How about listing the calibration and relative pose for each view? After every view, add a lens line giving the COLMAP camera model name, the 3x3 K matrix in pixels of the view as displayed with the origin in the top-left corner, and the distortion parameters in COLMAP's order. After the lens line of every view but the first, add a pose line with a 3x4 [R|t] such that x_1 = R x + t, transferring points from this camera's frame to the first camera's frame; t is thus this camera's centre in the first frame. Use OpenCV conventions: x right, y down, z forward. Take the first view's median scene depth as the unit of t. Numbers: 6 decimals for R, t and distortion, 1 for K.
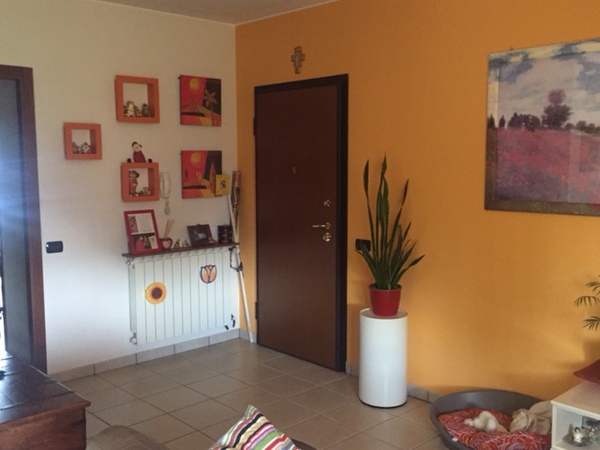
lens RADIAL K [[622.1, 0, 300.0], [0, 622.1, 225.0], [0, 0, 1]] dist [0.131988, -0.251676]
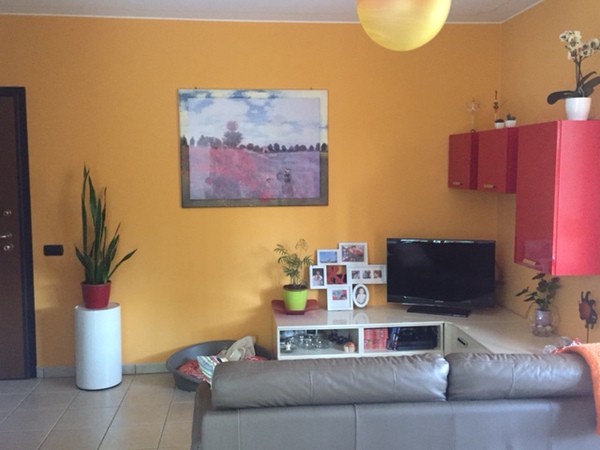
lens RADIAL K [[622.1, 0, 300.0], [0, 622.1, 225.0], [0, 0, 1]] dist [0.131988, -0.251676]
pose [[0.611716, -0.071798, 0.787813, -0.609813], [0.089909, 0.995730, 0.020934, 0.006027], [-0.785952, 0.058026, 0.615559, 0.014536]]
